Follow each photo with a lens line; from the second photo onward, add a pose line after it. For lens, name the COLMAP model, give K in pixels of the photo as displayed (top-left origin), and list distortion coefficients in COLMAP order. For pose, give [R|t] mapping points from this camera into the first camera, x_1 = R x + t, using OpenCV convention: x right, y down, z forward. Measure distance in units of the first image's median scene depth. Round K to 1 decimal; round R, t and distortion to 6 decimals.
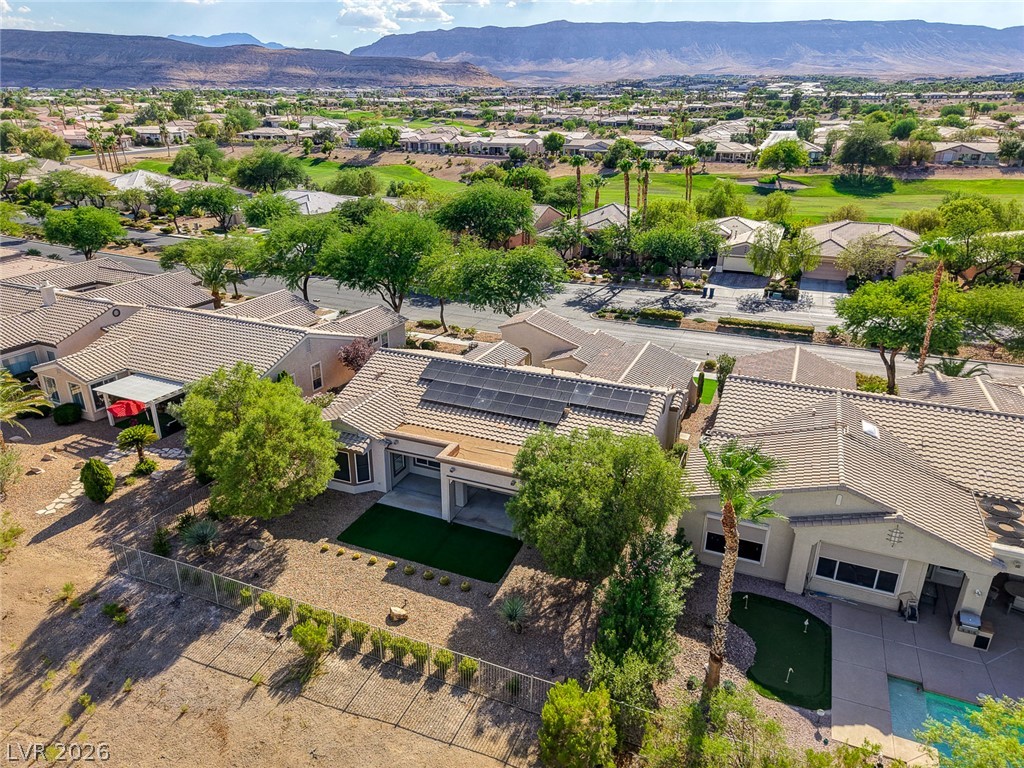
lens RADIAL K [[695.5, 0, 512.0], [0, 695.5, 384.0], [0, 0, 1]] dist [0.021271, -0.006801]
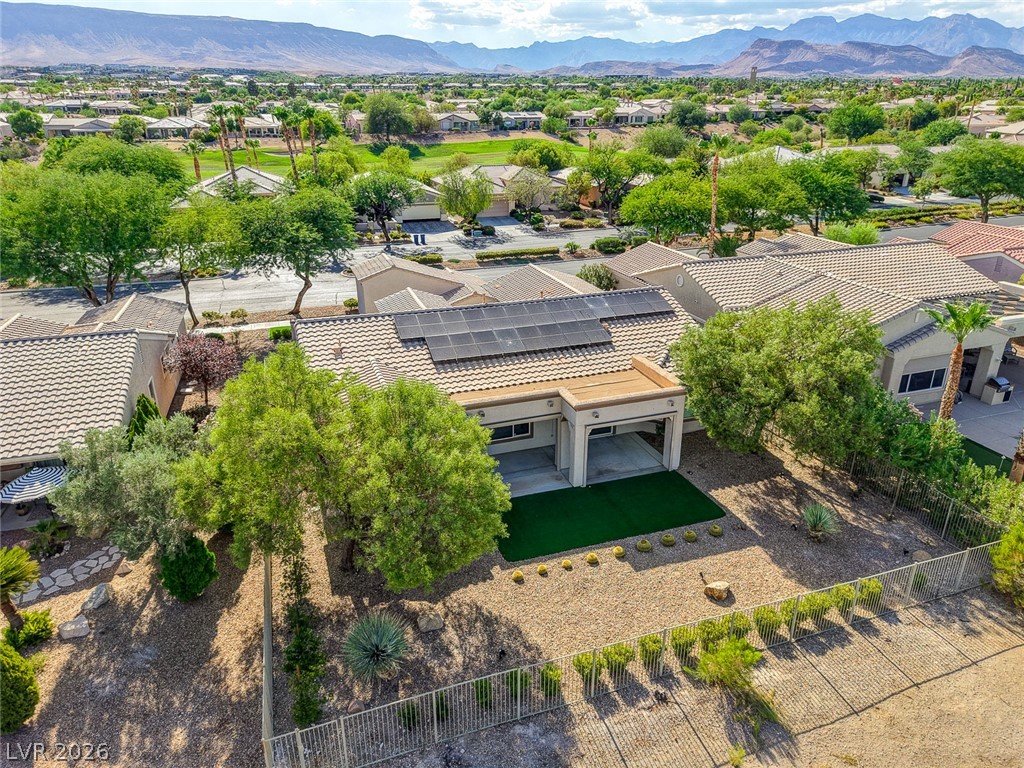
lens RADIAL K [[684.5, 0, 509.7], [0, 684.5, 369.7], [0, 0, 1]] dist [0.022671, -0.003896]
pose [[0.741956, -0.250868, 0.621745, -0.561627], [0.254327, 0.963358, 0.085207, -0.011875], [-0.620338, 0.094907, 0.778571, 0.421942]]
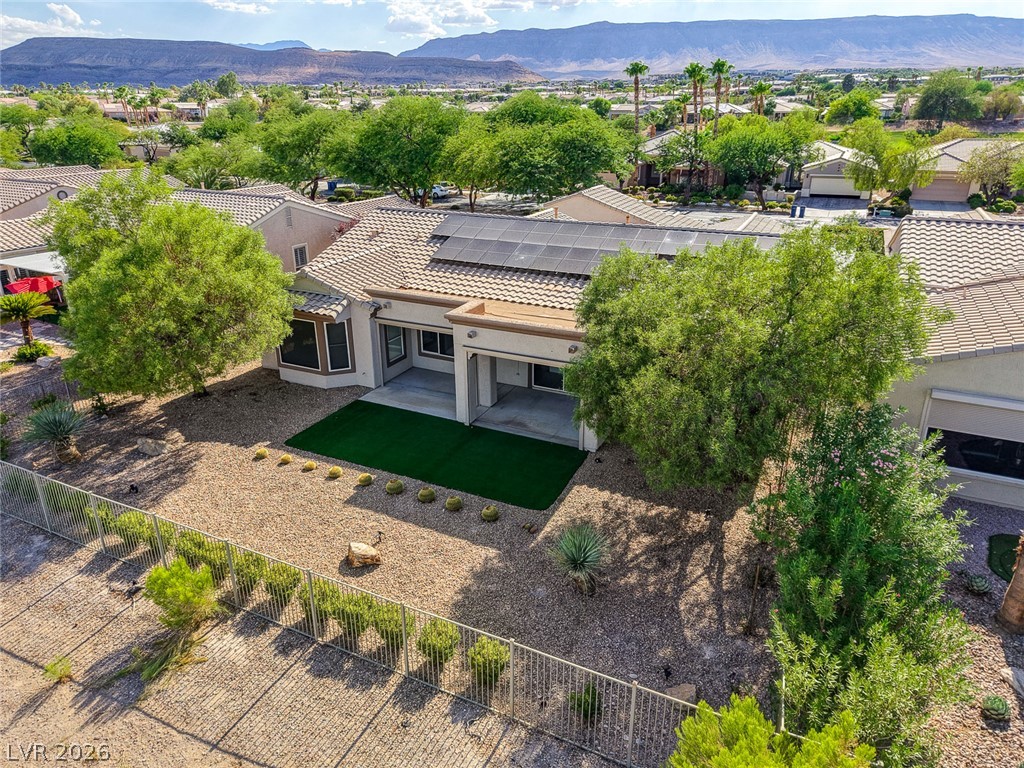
lens RADIAL K [[688.6, 0, 511.7], [0, 688.6, 364.2], [0, 0, 1]] dist [0.018959, -0.003905]
pose [[0.998325, 0.008377, -0.057238, -0.014893], [-0.009654, 0.999710, -0.022080, 0.149168], [0.057037, 0.022595, 0.998116, 0.364745]]
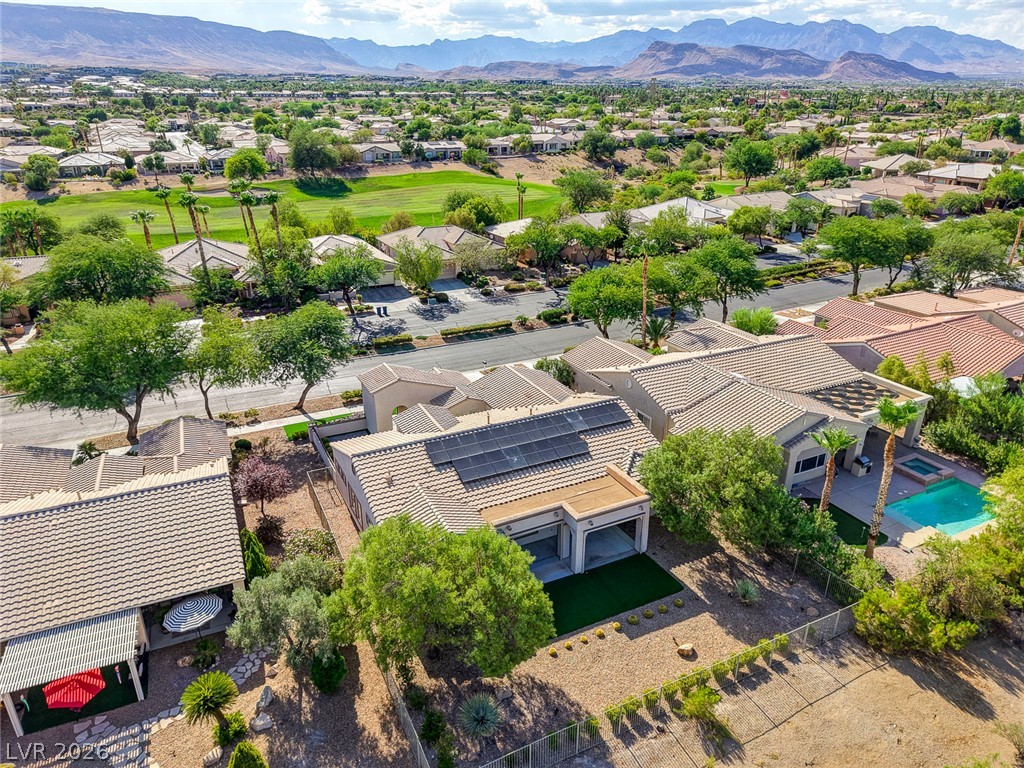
lens RADIAL K [[685.3, 0, 509.9], [0, 685.3, 384.2], [0, 0, 1]] dist [0.027640, -0.006683]
pose [[0.649482, -0.294131, 0.701185, -0.772168], [0.284789, 0.949129, 0.134348, -0.234862], [-0.705031, 0.112432, 0.700207, 0.292354]]
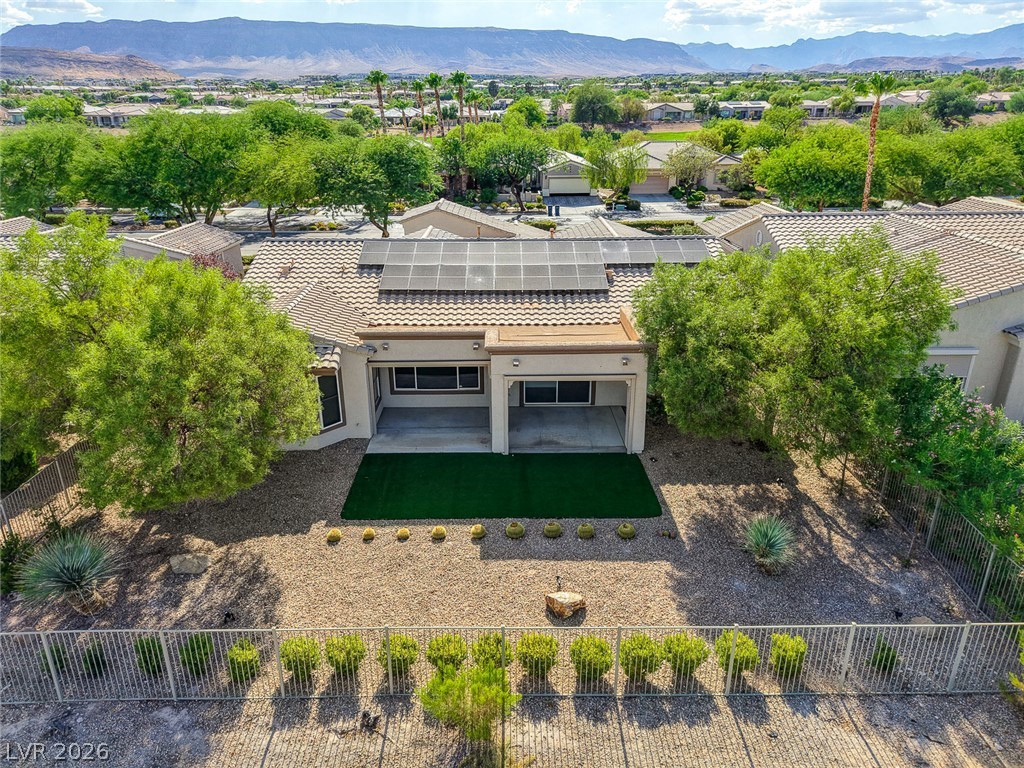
lens RADIAL K [[685.9, 0, 511.8], [0, 685.9, 364.2], [0, 0, 1]] dist [0.033375, -0.017734]
pose [[0.917490, -0.150493, 0.368190, -0.281967], [0.158019, 0.987387, 0.009817, 0.108784], [-0.365024, 0.049174, 0.929699, 0.405713]]
